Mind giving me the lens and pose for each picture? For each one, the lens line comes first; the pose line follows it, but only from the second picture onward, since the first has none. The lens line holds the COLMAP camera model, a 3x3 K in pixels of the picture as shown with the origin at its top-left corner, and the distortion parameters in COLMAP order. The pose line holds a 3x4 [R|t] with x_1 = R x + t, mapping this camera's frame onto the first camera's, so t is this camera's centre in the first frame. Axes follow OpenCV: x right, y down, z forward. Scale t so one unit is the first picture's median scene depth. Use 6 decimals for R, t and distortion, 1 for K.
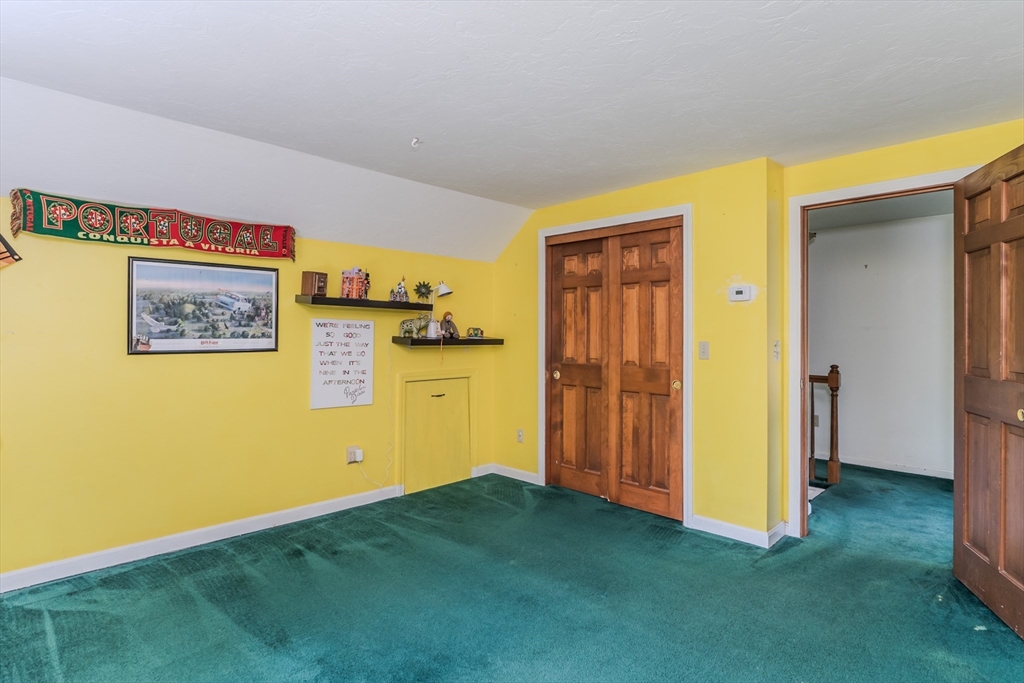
lens RADIAL K [[500.1, 0, 515.0], [0, 500.1, 333.0], [0, 0, 1]] dist [0.001956, 0.000395]
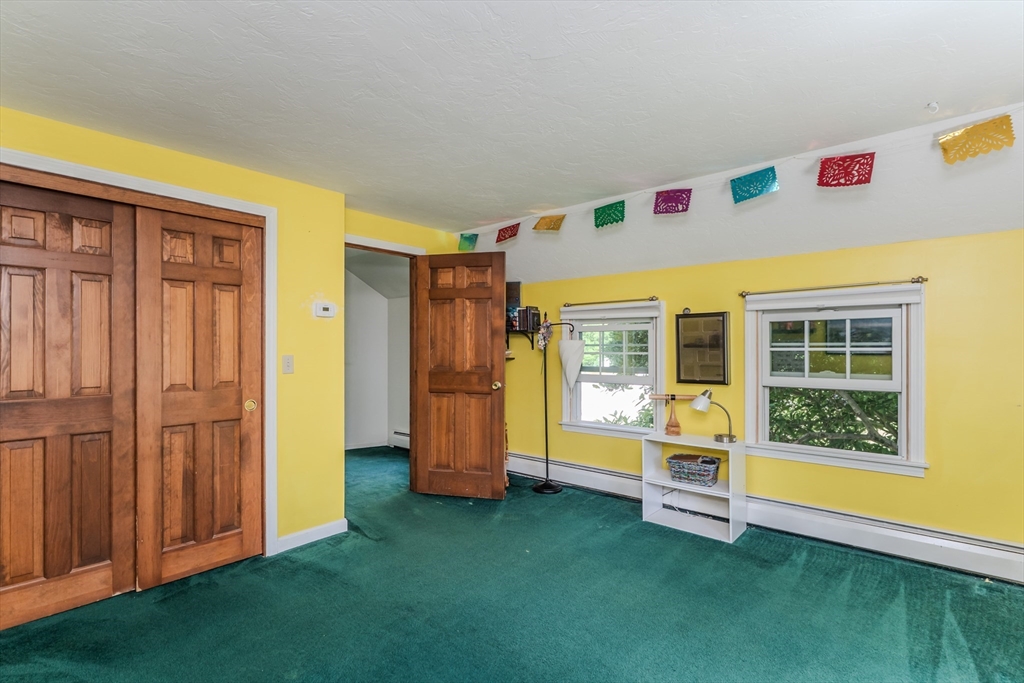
lens RADIAL K [[492.5, 0, 512.0], [0, 492.5, 341.5], [0, 0, 1]] dist [0.000202, 0.000196]
pose [[-0.048255, 0.002731, 0.998831, -0.540785], [-0.004215, 0.999987, -0.002938, -0.007910], [-0.998826, -0.004352, -0.048243, 0.549038]]
